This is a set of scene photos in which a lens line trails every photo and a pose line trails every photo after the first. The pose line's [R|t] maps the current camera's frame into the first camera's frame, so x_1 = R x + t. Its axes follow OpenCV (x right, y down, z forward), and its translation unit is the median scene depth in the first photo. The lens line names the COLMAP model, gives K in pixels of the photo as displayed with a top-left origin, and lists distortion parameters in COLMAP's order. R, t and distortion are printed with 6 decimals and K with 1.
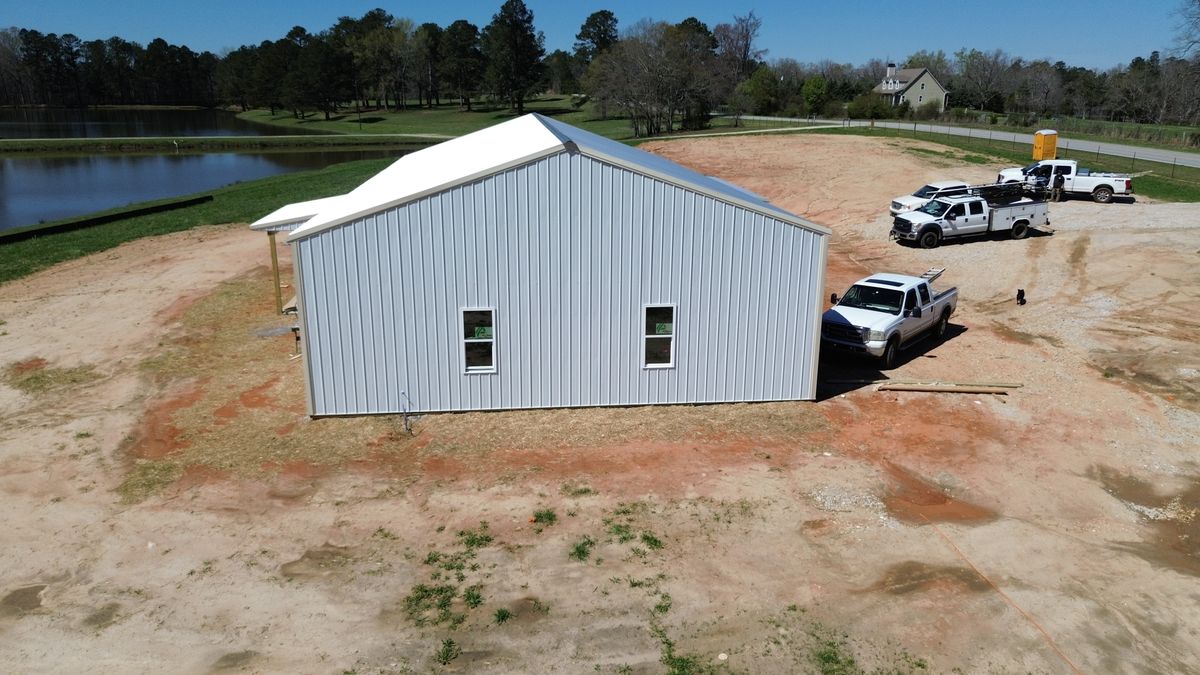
lens RADIAL K [[843.3, 0, 600.0], [0, 843.3, 337.5], [0, 0, 1]] dist [0.066862, -0.073546]
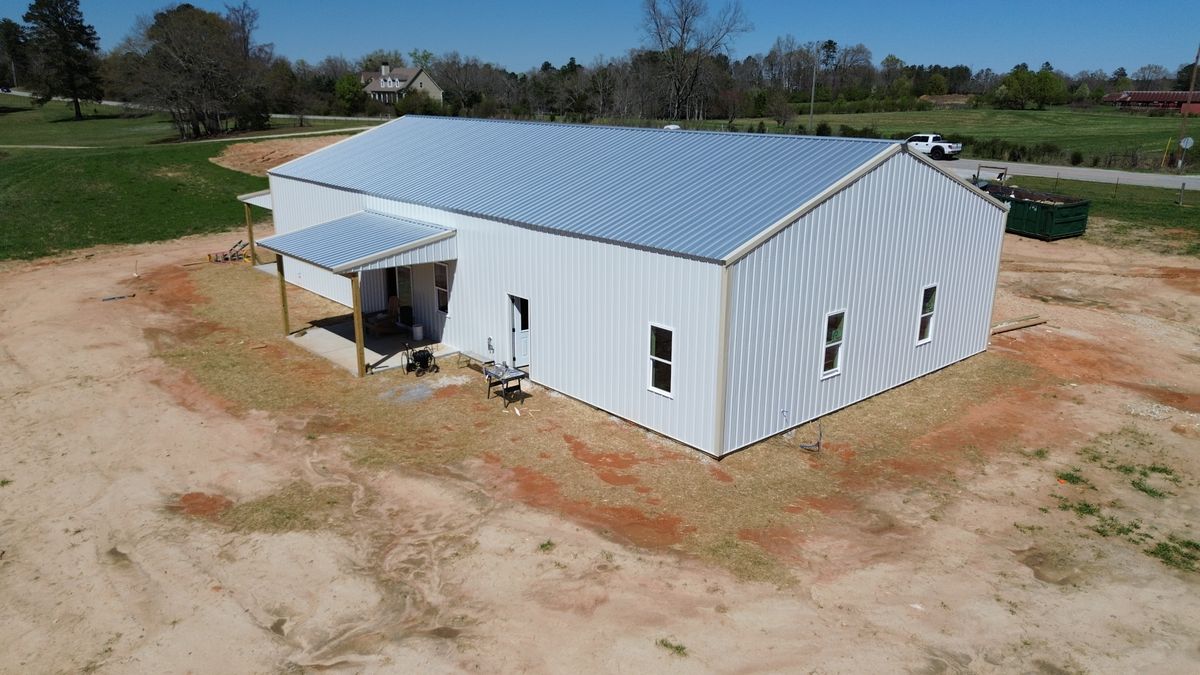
lens RADIAL K [[843.3, 0, 600.0], [0, 843.3, 337.5], [0, 0, 1]] dist [0.066862, -0.073546]
pose [[0.820131, -0.161467, 0.548920, -0.910390], [0.159781, 0.985821, 0.051257, -0.098533], [-0.549413, 0.045669, 0.834302, 0.311126]]
